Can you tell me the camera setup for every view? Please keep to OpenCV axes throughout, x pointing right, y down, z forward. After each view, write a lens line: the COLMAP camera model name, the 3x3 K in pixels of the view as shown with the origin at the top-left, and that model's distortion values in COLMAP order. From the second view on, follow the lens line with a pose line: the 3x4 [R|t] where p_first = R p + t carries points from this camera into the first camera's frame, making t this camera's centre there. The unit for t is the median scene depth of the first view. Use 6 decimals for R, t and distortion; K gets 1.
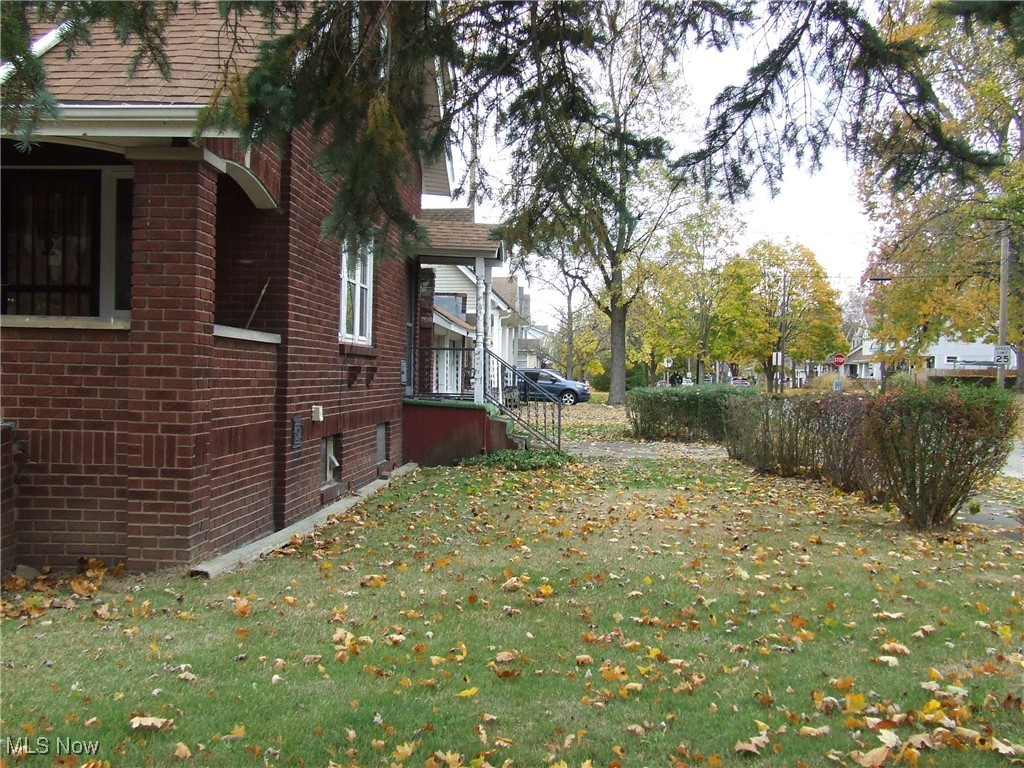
lens RADIAL K [[1128.8, 0, 511.6], [0, 1128.8, 384.0], [0, 0, 1]] dist [-0.048313, 0.000000]
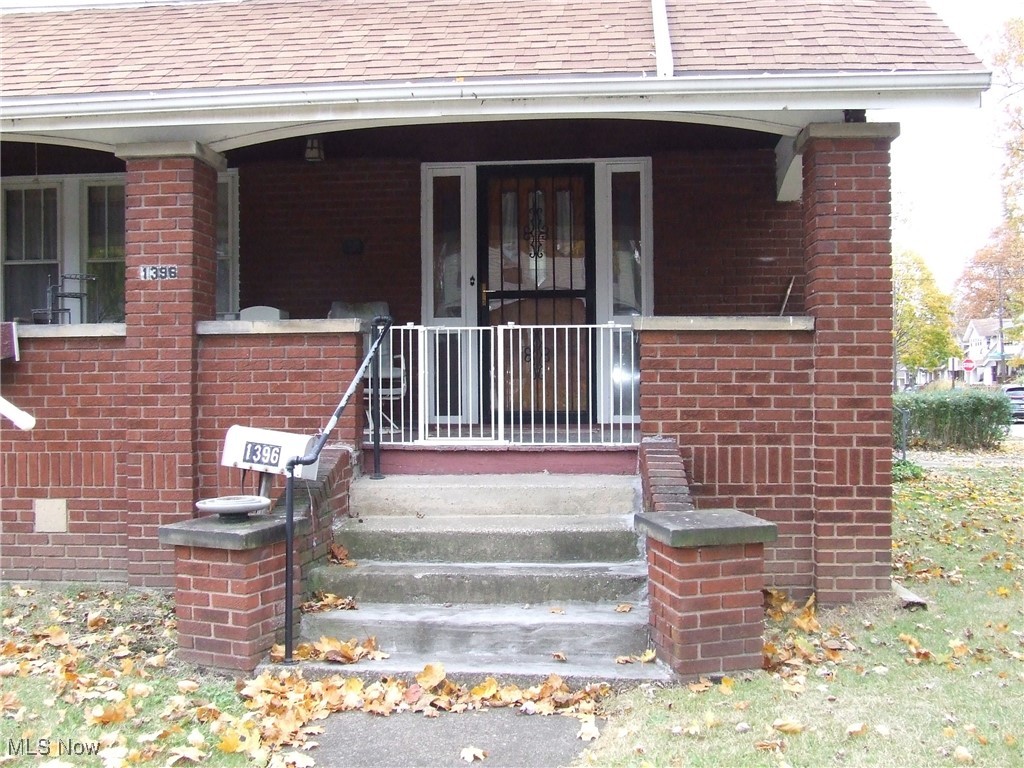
lens RADIAL K [[1128.8, 0, 512.5], [0, 1128.8, 383.7], [0, 0, 1]] dist [-0.048313, 0.000000]
pose [[0.999143, -0.023777, -0.033885, -0.549519], [0.023274, 0.999614, -0.015168, 0.001668], [0.034233, 0.014366, 0.999311, 0.109098]]
